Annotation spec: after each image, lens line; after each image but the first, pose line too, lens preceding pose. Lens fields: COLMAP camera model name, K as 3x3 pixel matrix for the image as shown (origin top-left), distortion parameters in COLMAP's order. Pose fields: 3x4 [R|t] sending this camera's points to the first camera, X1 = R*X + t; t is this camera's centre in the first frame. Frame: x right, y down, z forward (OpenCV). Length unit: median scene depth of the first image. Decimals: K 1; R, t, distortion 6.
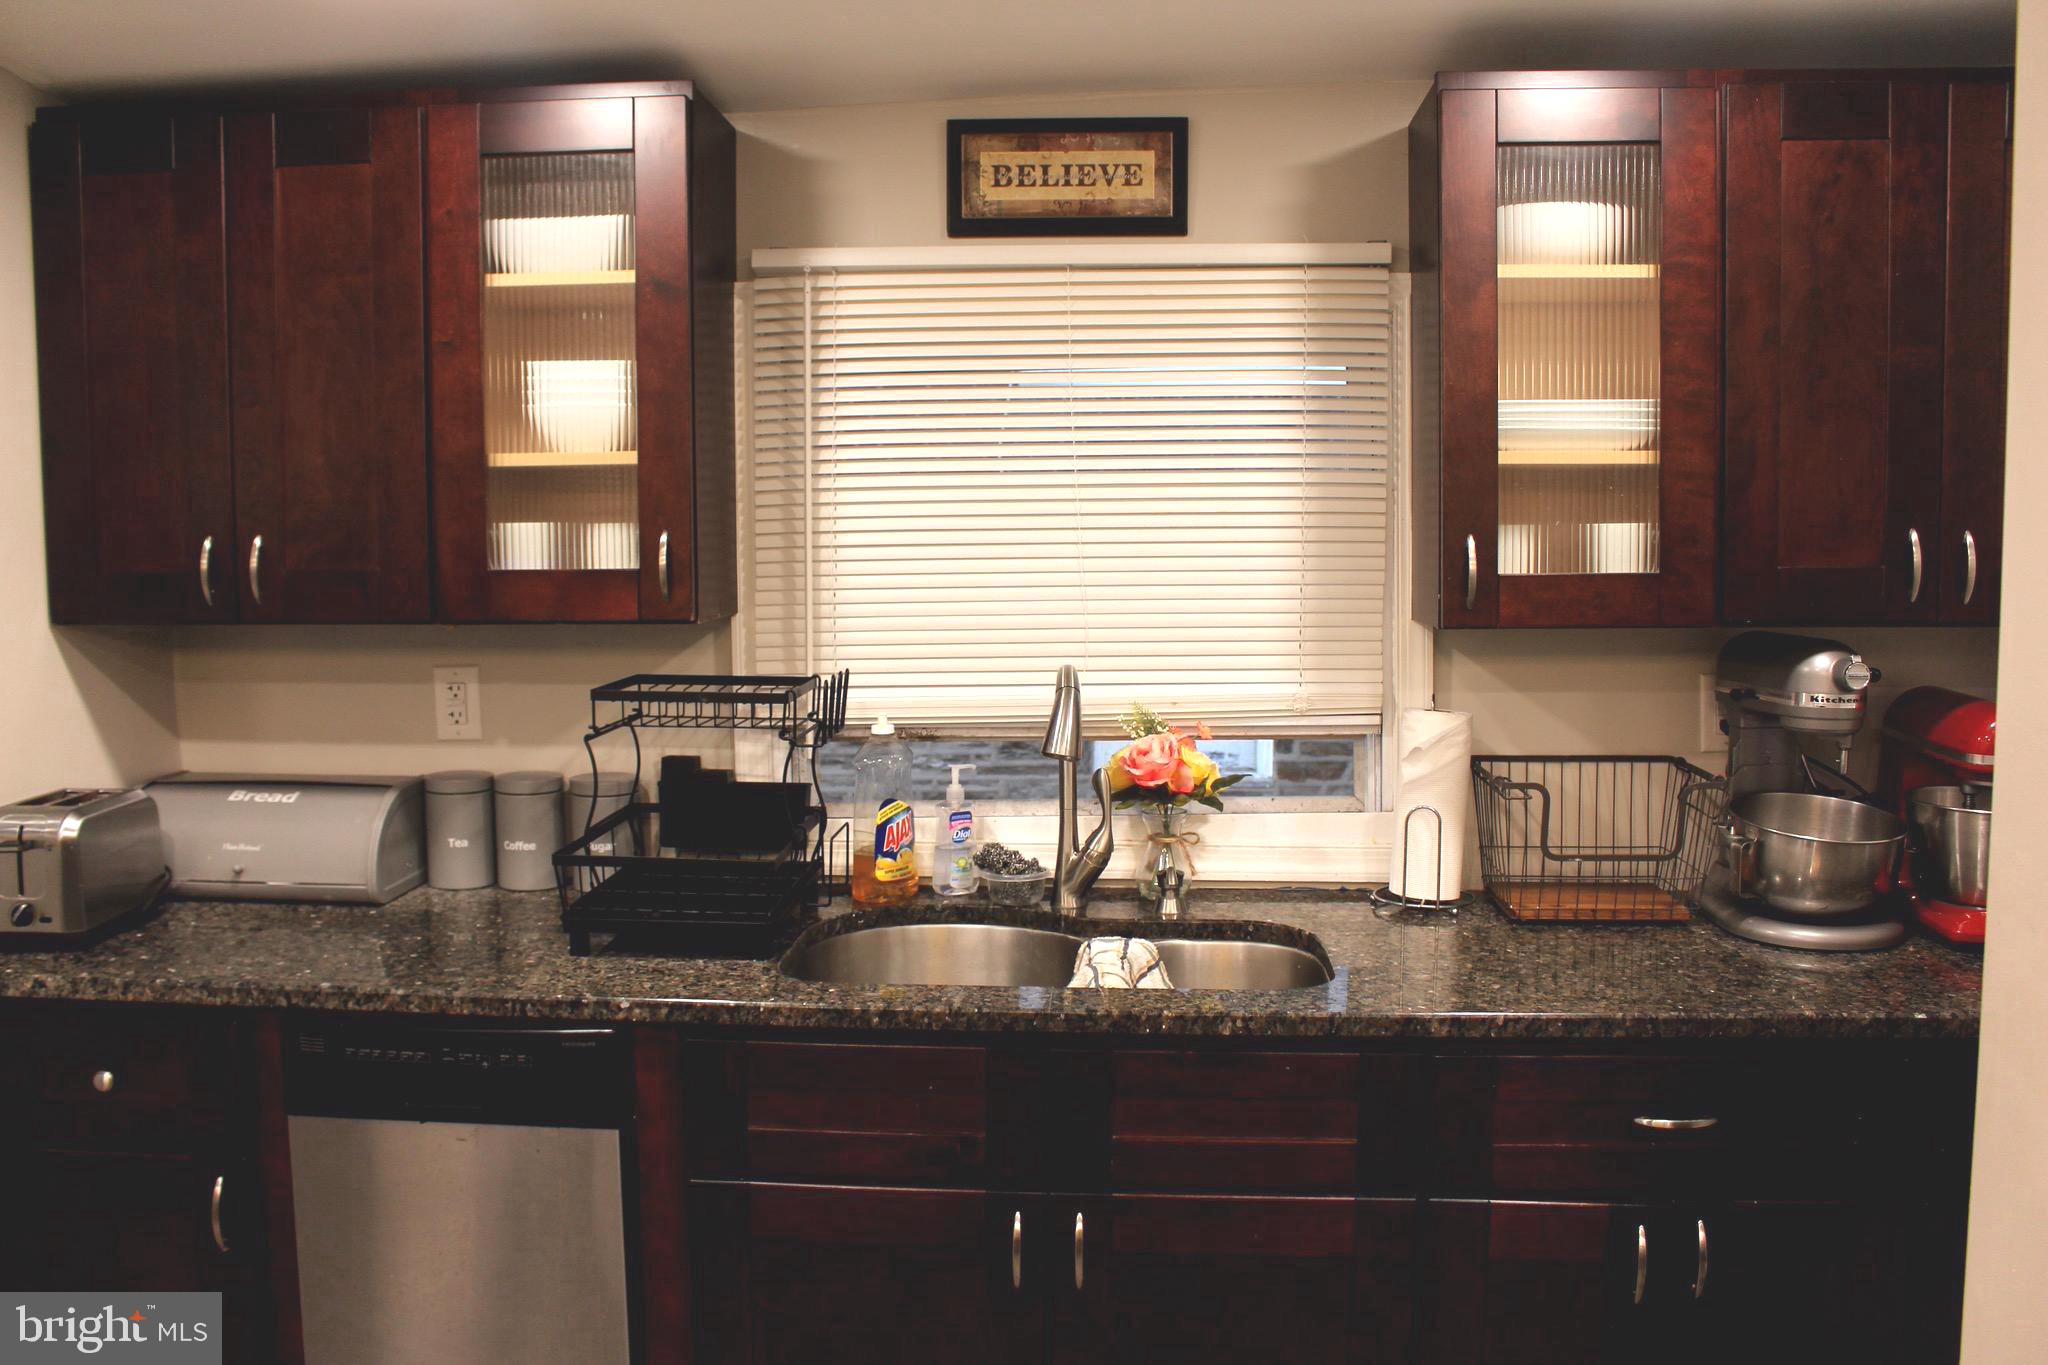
lens RADIAL K [[1699.6, 0, 1015.8], [0, 1699.6, 684.5], [0, 0, 1]] dist [-0.151979, 0.126963]
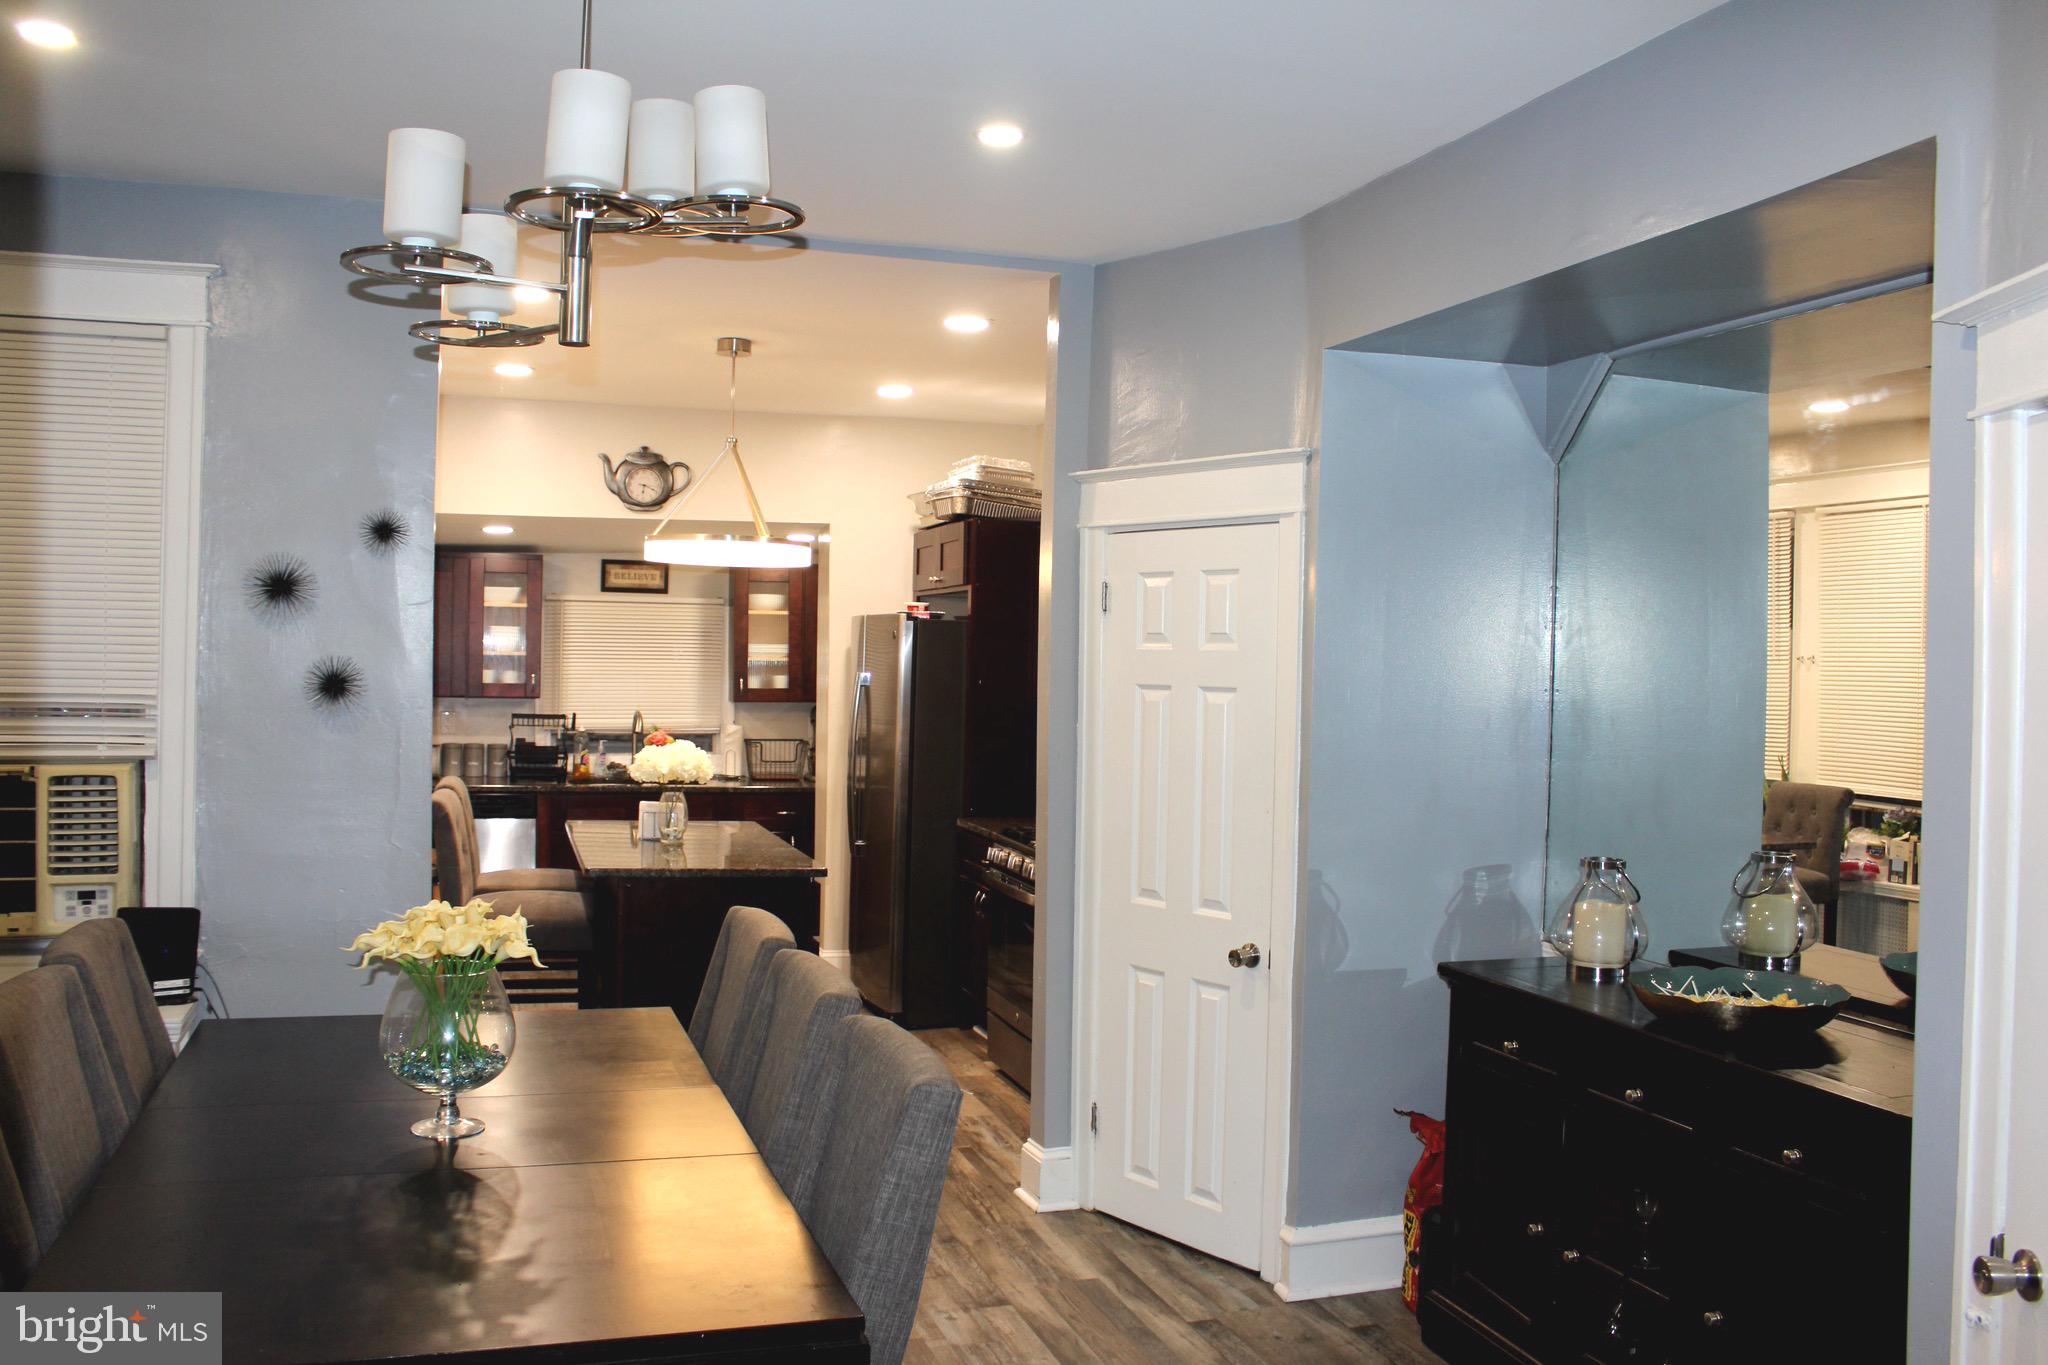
lens RADIAL K [[1699.6, 0, 1015.8], [0, 1699.6, 684.5], [0, 0, 1]] dist [-0.151979, 0.126963]
pose [[0.934313, 0.016086, 0.356091, -0.492652], [0.012928, 0.996795, -0.078951, 0.224905], [-0.356219, 0.078369, 0.931110, -2.651565]]
